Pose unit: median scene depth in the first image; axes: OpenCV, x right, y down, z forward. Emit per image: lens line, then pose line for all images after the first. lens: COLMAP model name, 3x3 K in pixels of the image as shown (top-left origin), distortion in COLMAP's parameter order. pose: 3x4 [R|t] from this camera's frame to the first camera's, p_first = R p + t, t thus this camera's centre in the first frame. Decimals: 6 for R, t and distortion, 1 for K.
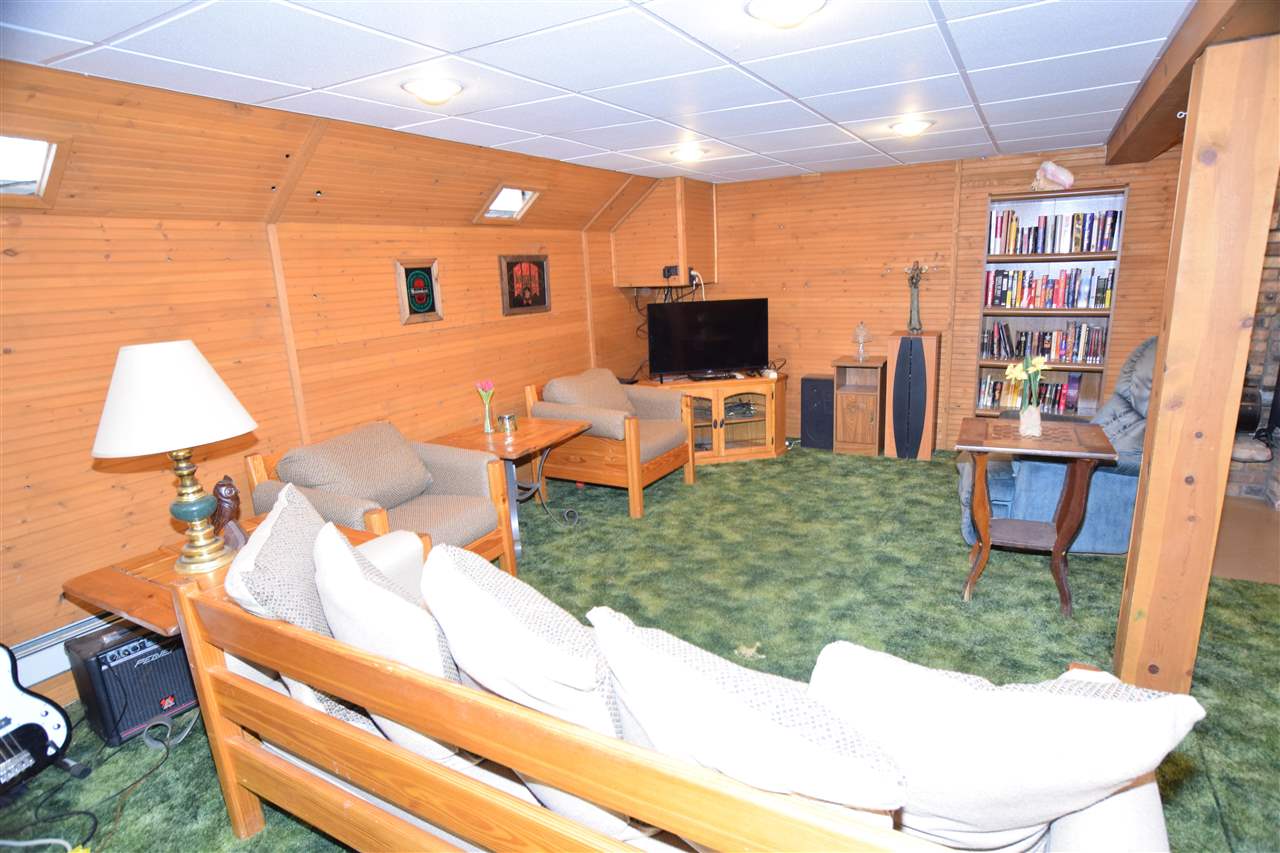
lens RADIAL K [[654.2, 0, 624.5], [0, 654.2, 429.1], [0, 0, 1]] dist [-0.035974, 0.000713]
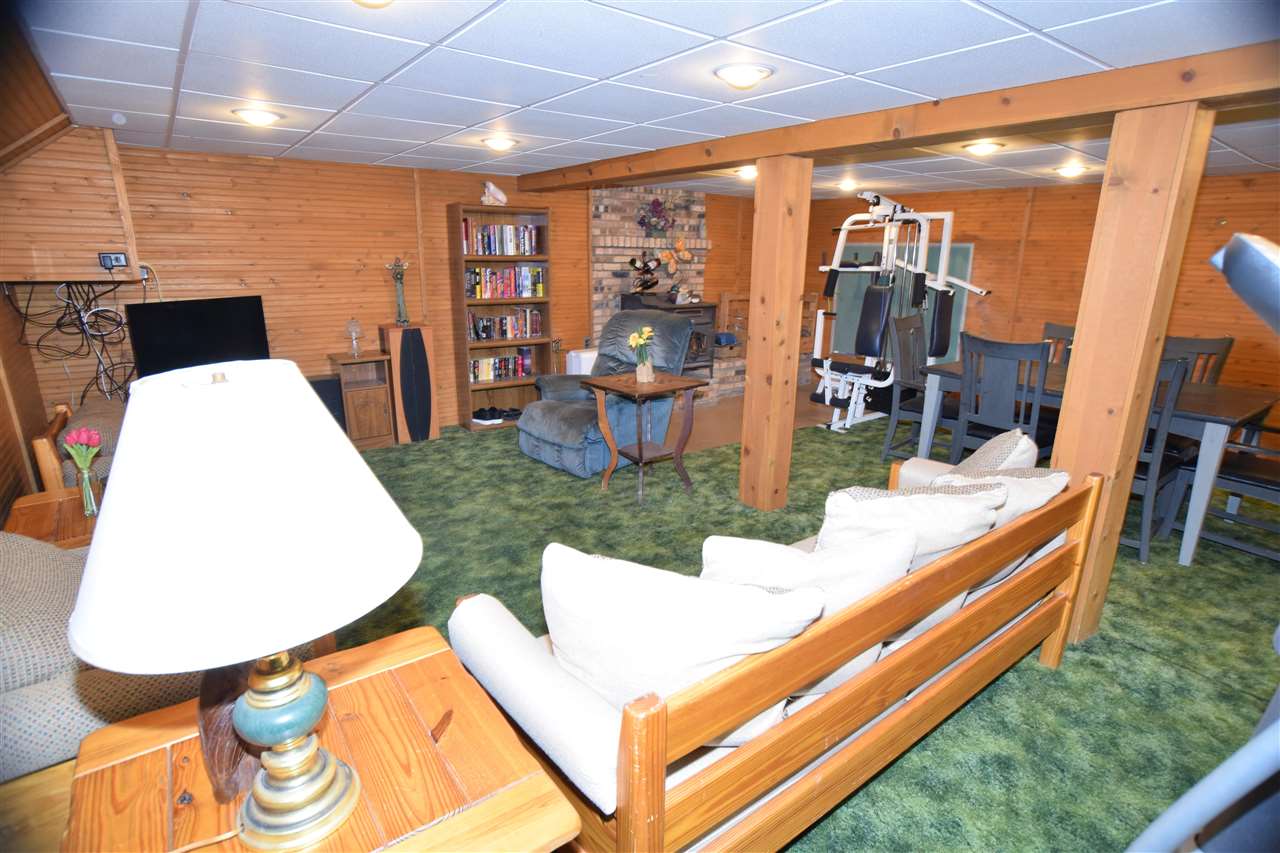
lens RADIAL K [[654.2, 0, 624.5], [0, 654.2, 429.1], [0, 0, 1]] dist [-0.035974, 0.000713]
pose [[0.435299, -0.187533, 0.880538, -0.442719], [0.188714, 0.975342, 0.114432, -0.040757], [-0.880285, 0.116357, 0.459955, 0.241494]]
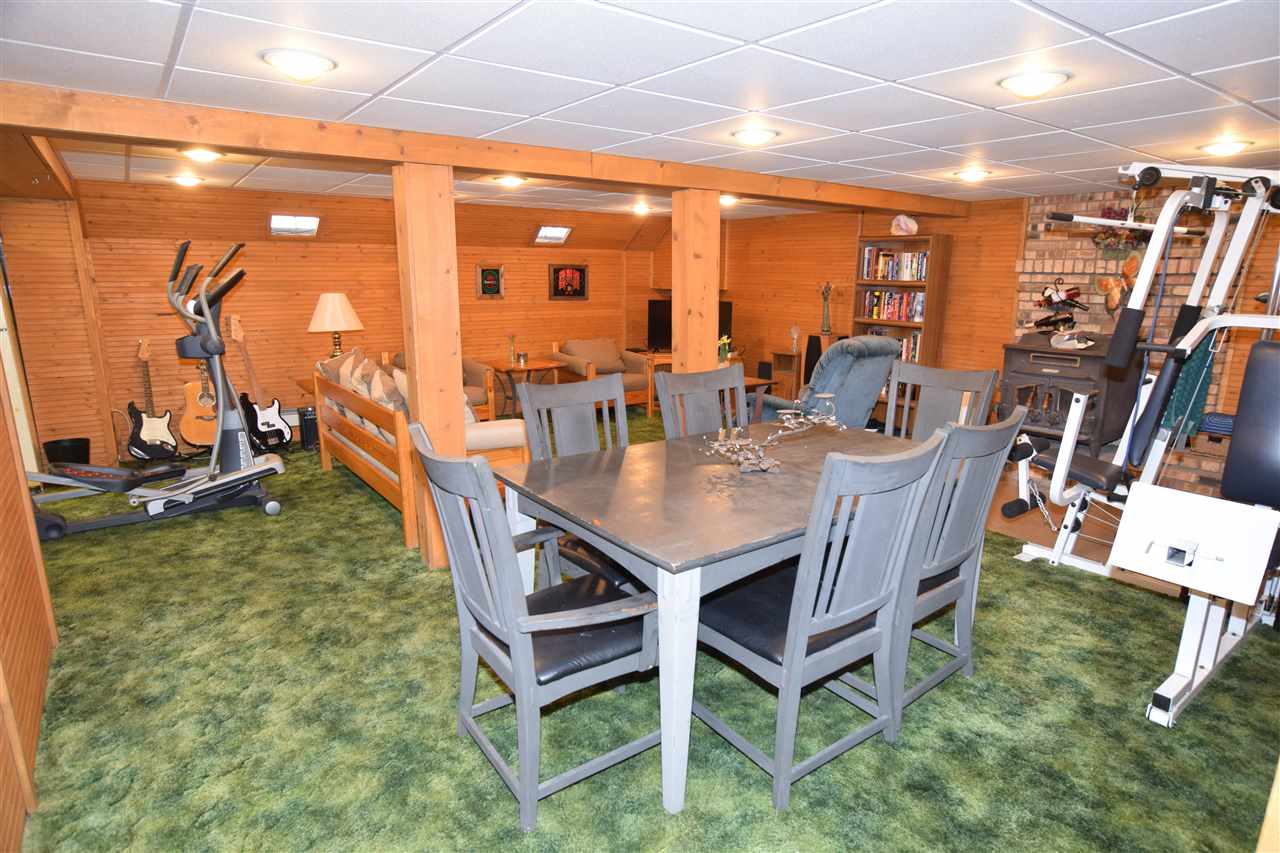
lens RADIAL K [[722.1, 0, 637.9], [0, 722.1, 426.4], [0, 0, 1]] dist [-0.045126, 0.000177]
pose [[0.902347, 0.138383, -0.408192, 0.853291], [-0.149695, 0.988723, 0.004276, 0.108048], [0.404180, 0.057246, 0.912886, -0.594849]]
